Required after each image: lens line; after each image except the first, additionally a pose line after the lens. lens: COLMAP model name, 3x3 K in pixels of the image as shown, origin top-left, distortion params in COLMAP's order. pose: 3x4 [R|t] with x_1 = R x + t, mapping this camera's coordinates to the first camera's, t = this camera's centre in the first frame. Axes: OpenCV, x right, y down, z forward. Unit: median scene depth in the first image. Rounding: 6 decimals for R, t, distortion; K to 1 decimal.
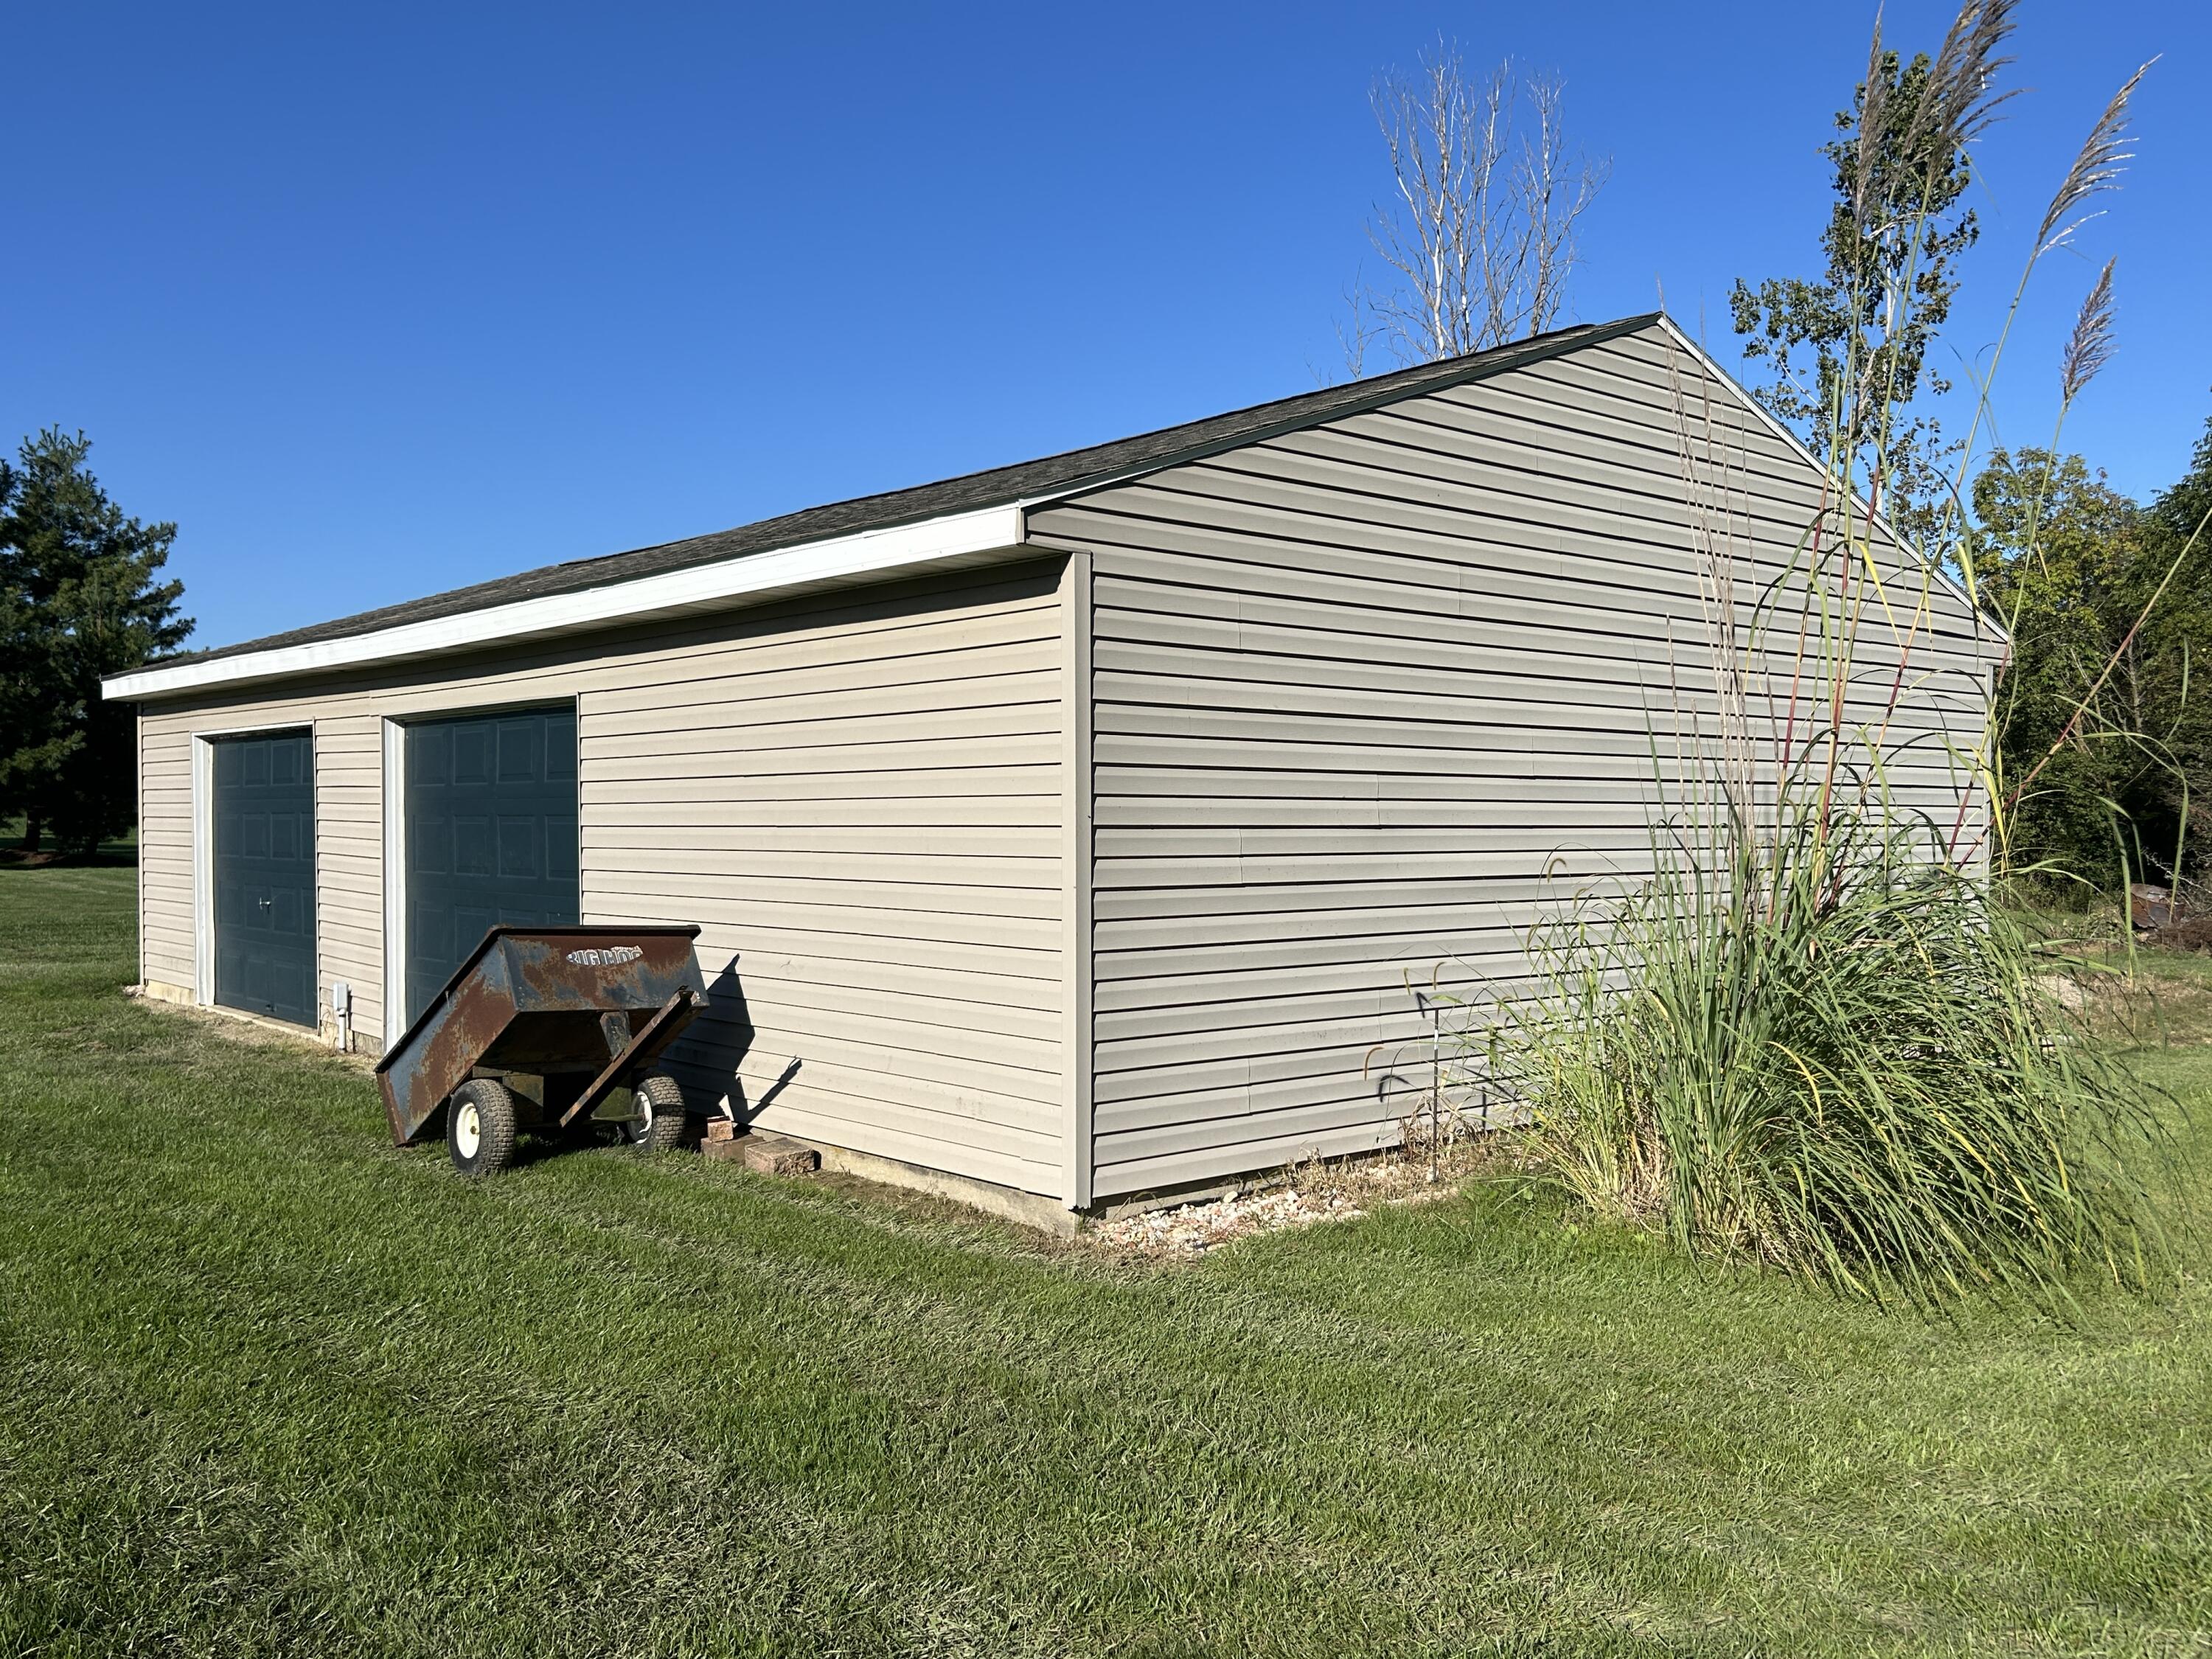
lens RADIAL K [[1855.2, 0, 1106.0], [0, 1855.2, 829.5], [0, 0, 1]] dist [-0.000096, -0.000907]
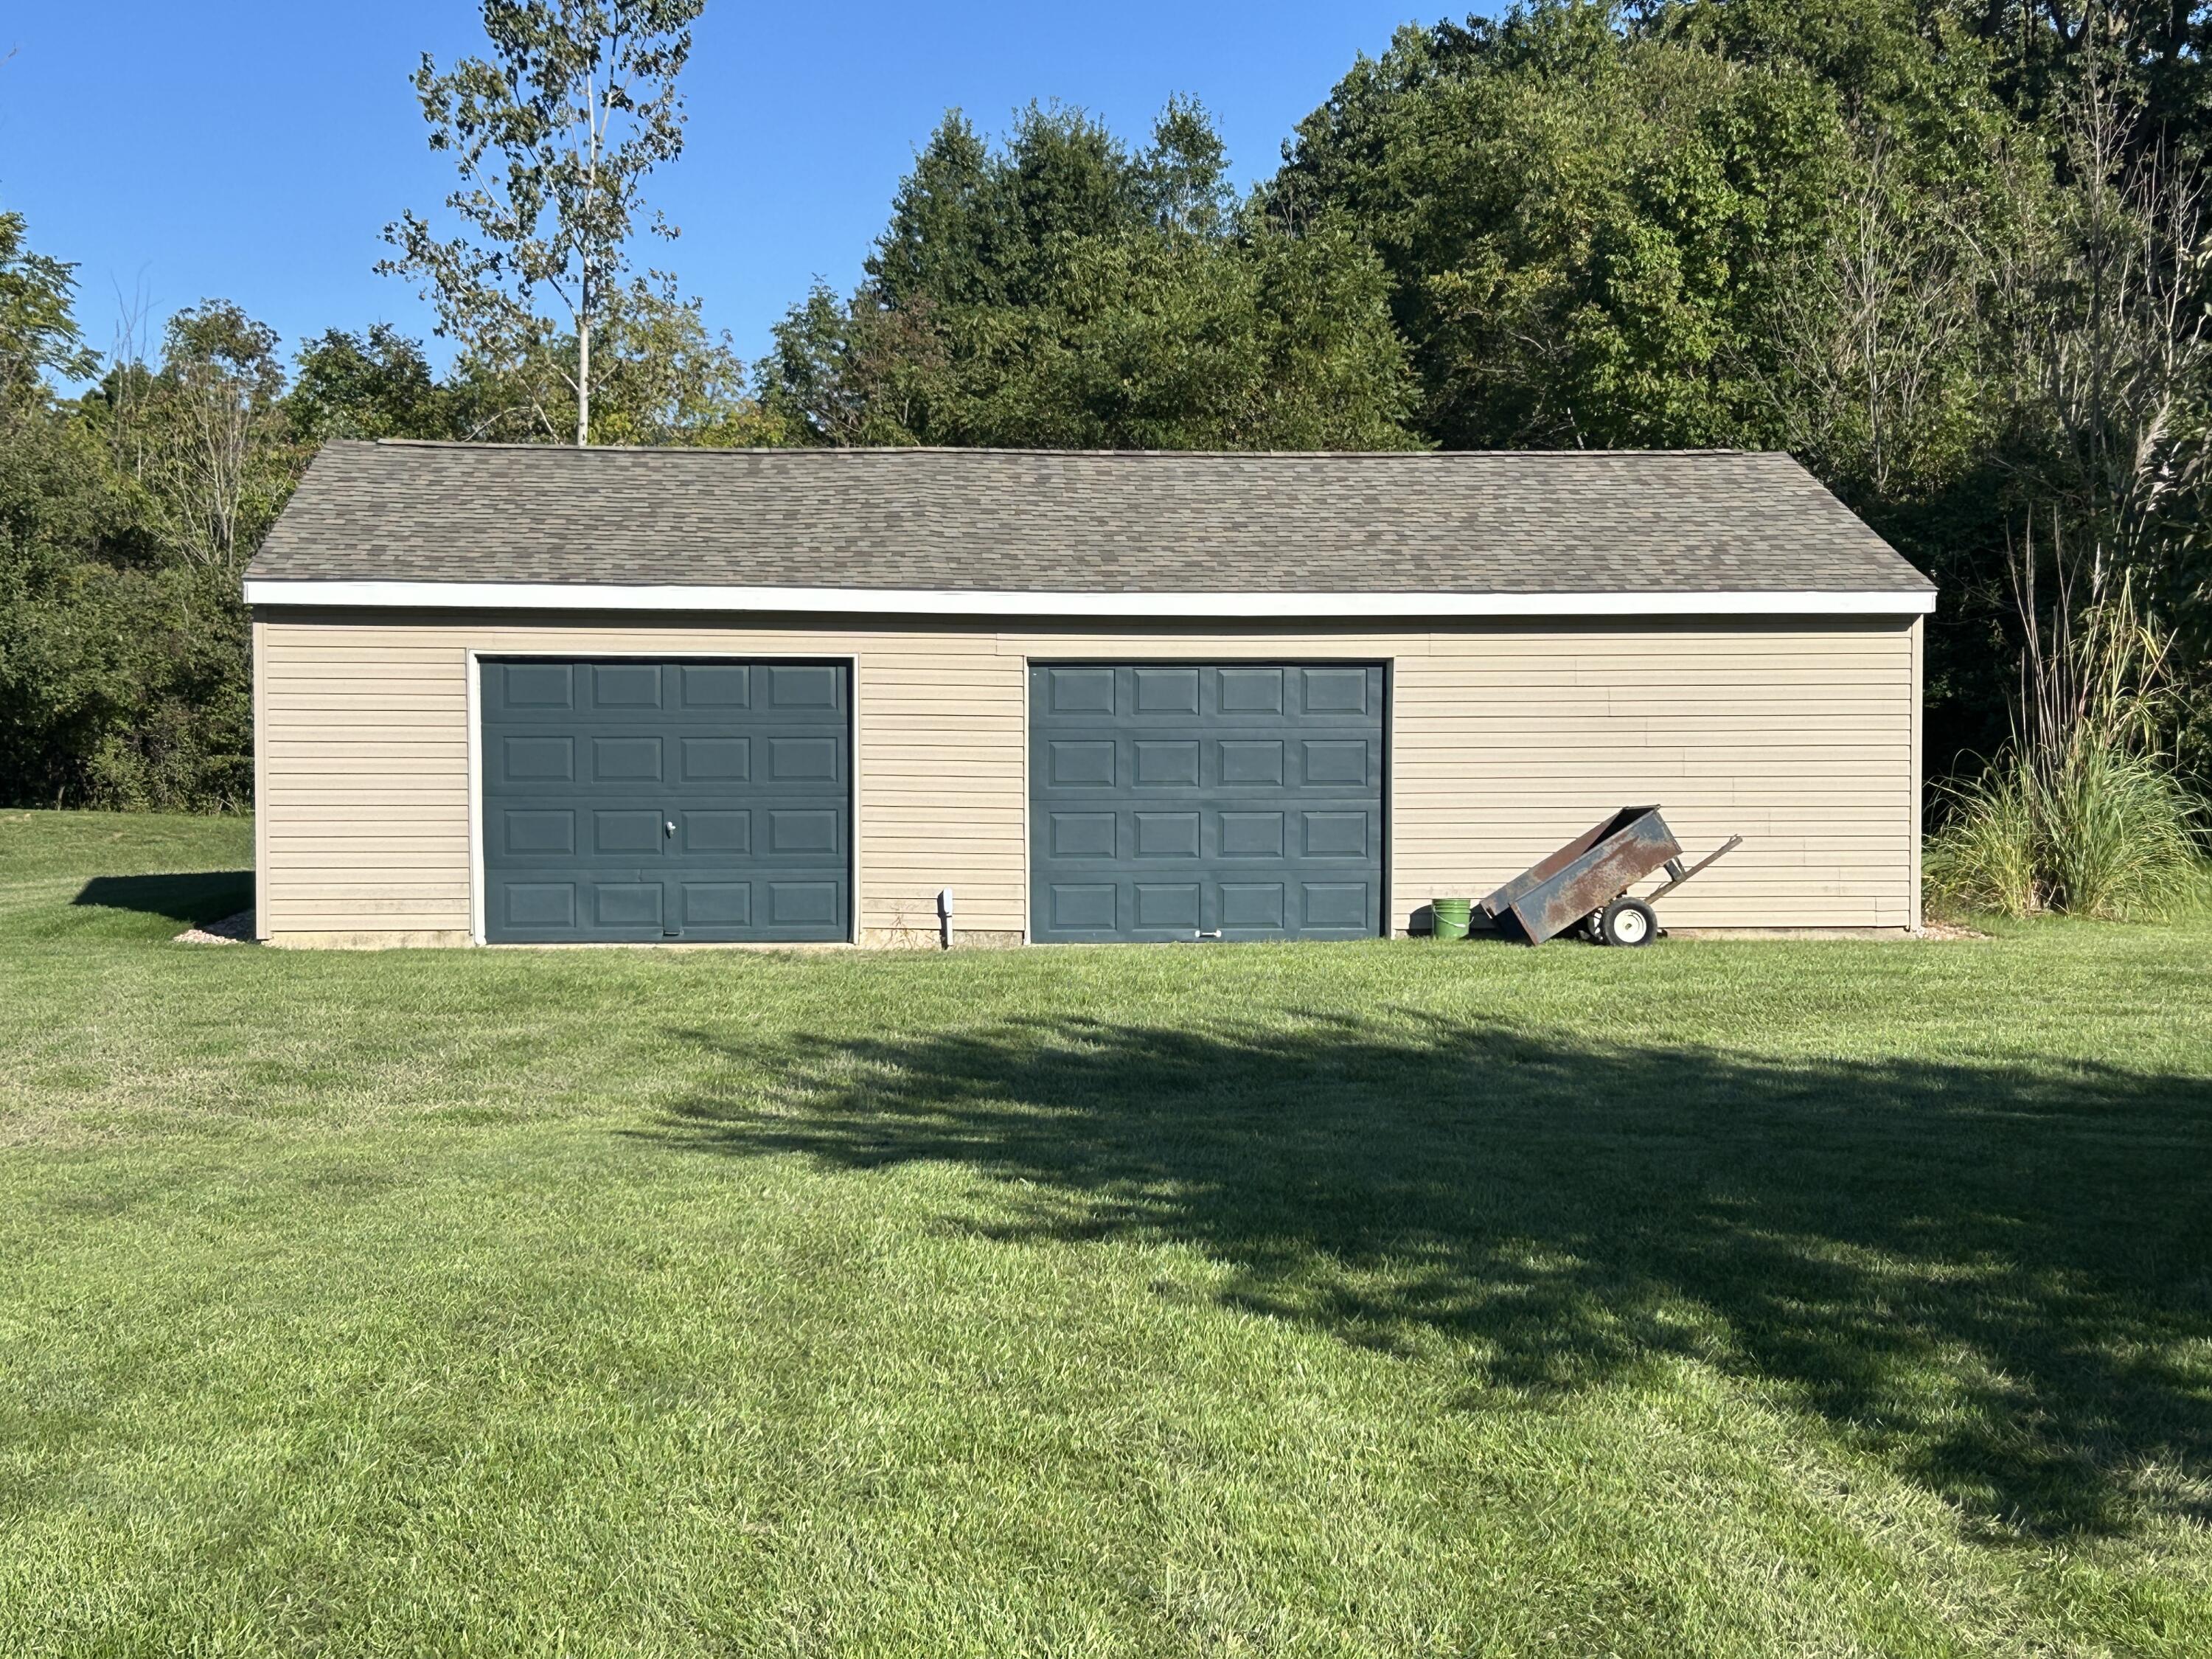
lens RADIAL K [[3347.5, 0, 1106.0], [0, 3347.5, 829.5], [0, 0, 1]] dist [0.030748, -0.059448]
pose [[0.623258, -0.022628, 0.781689, -1.599879], [0.005880, 0.999689, 0.024250, -0.002216], [-0.781994, -0.010518, 0.623197, -0.290778]]
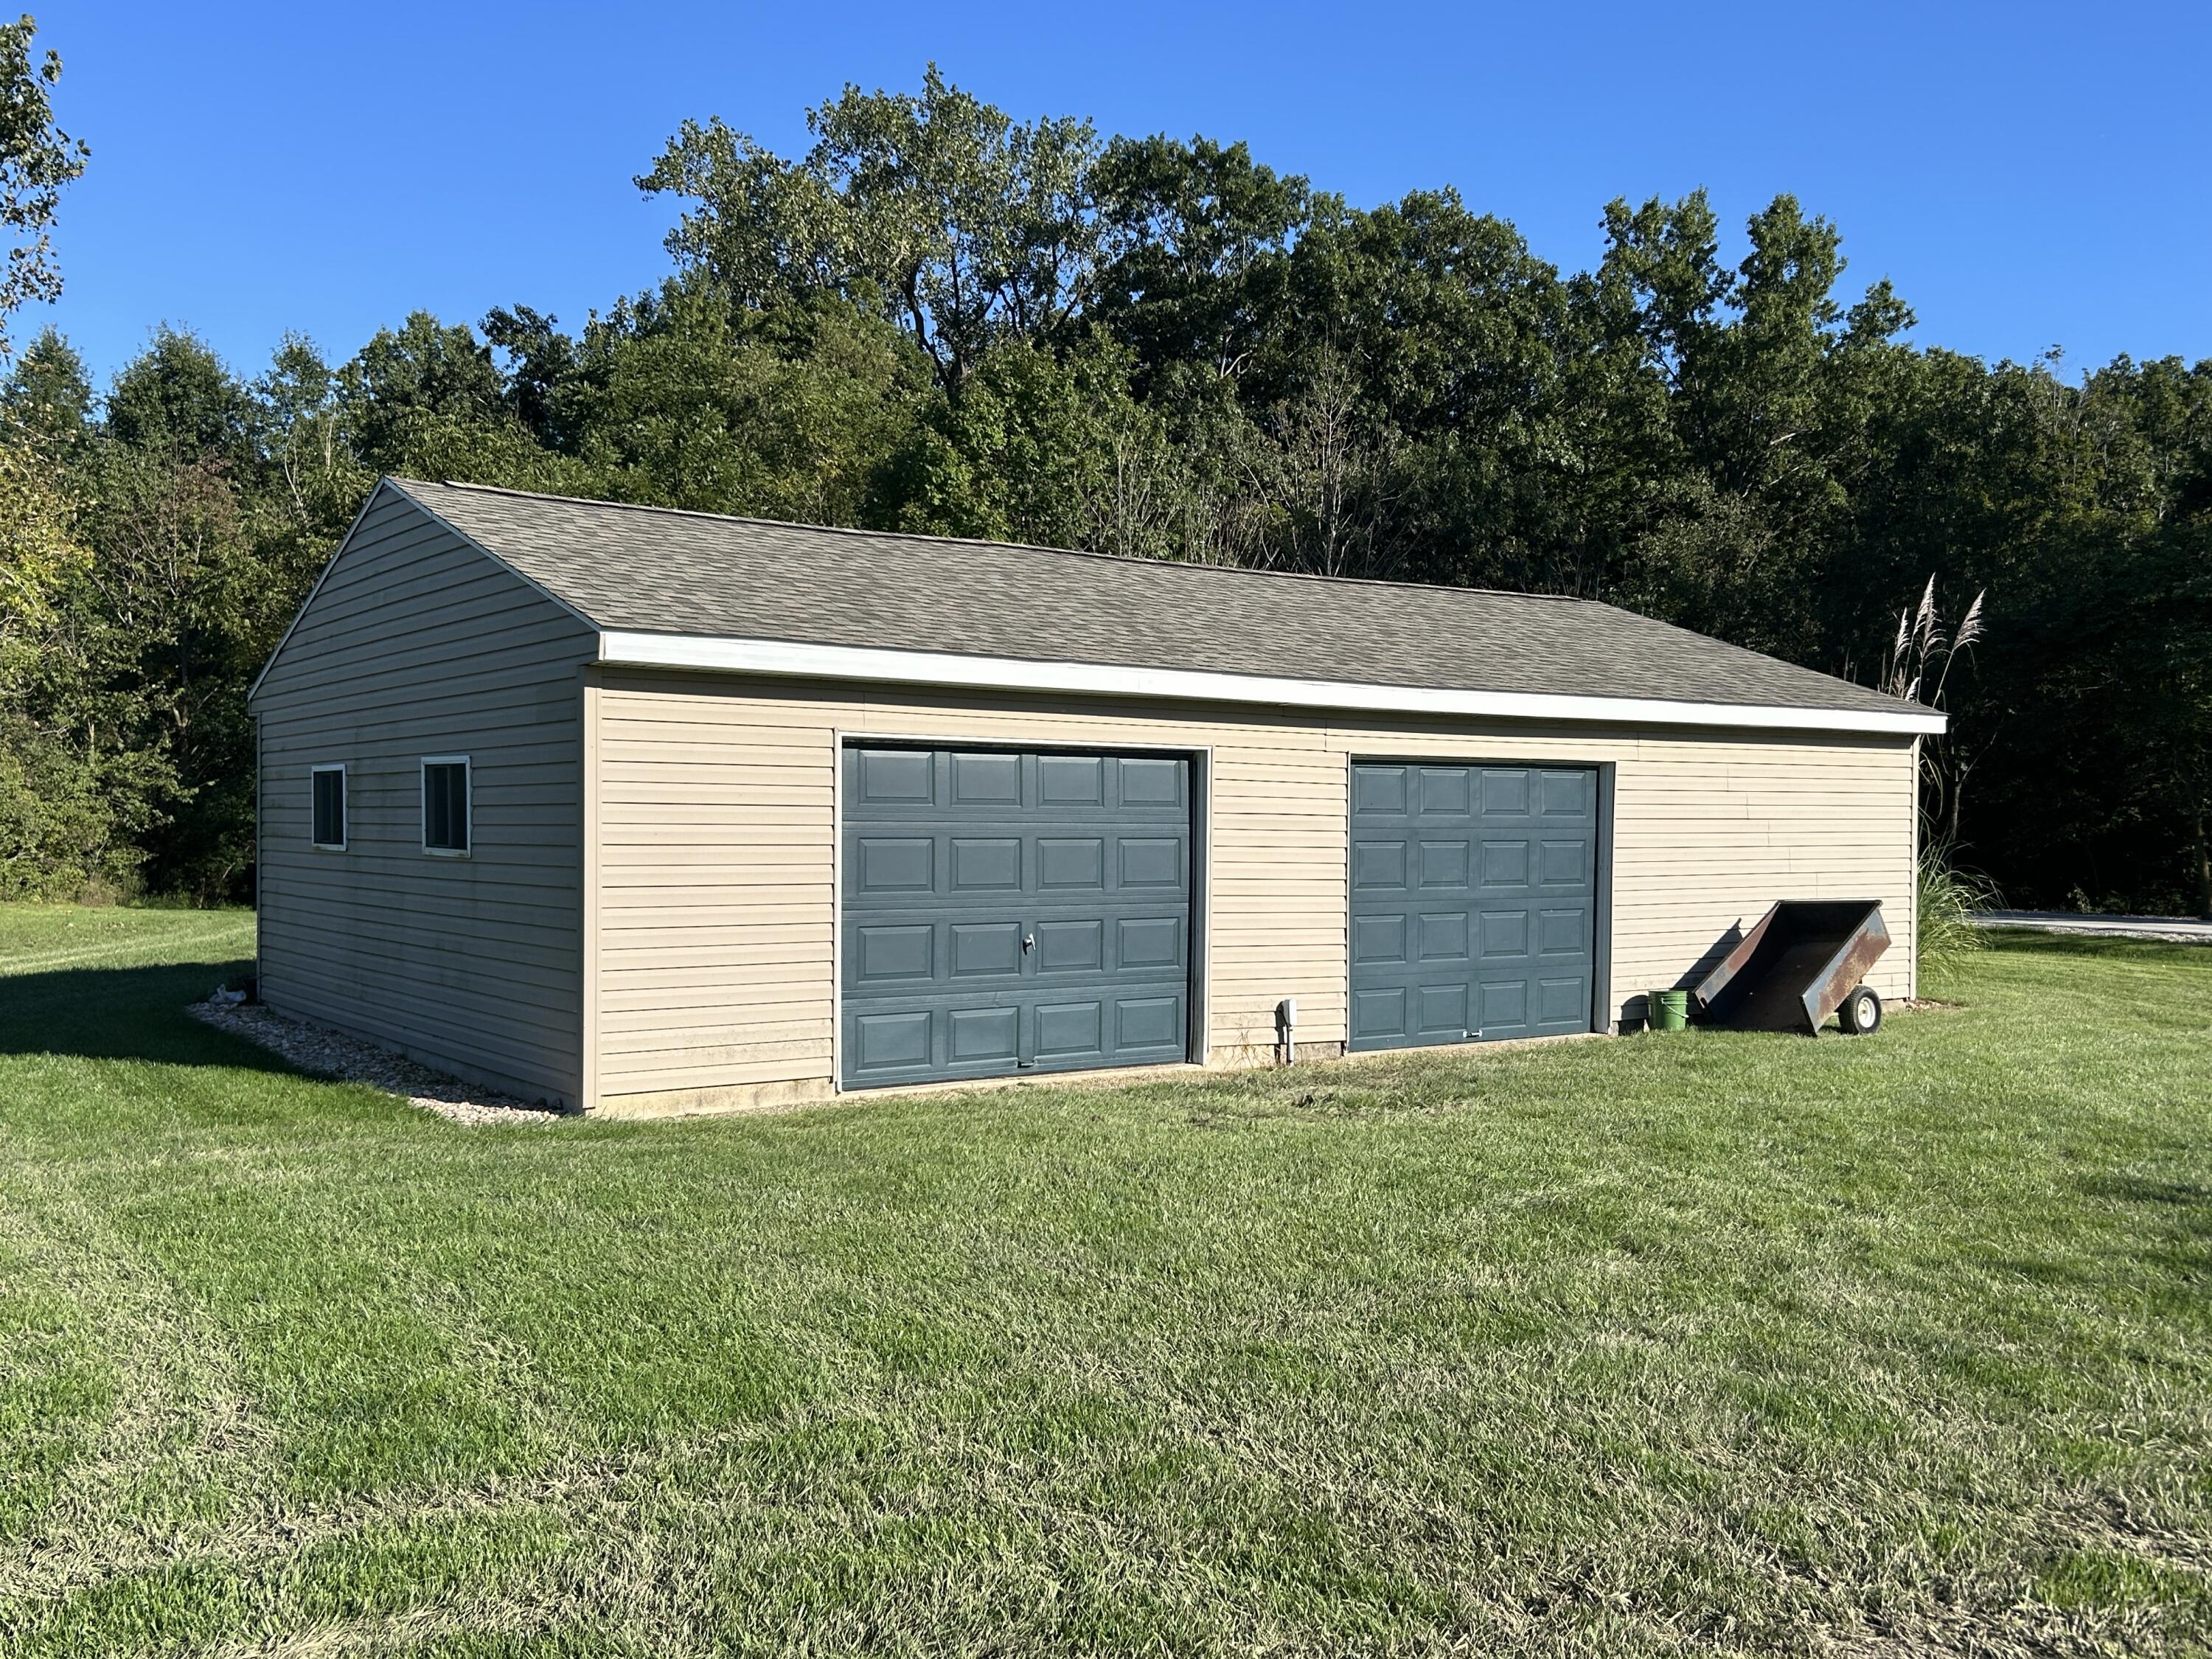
lens RADIAL K [[1999.6, 0, 1111.7], [0, 1999.6, 737.2], [0, 0, 1]] dist [0.068328, -0.082482]
pose [[0.116271, 0.041630, 0.992345, -1.281070], [0.002192, 0.999108, -0.042171, -0.015765], [-0.993215, 0.007078, 0.116076, 0.795421]]
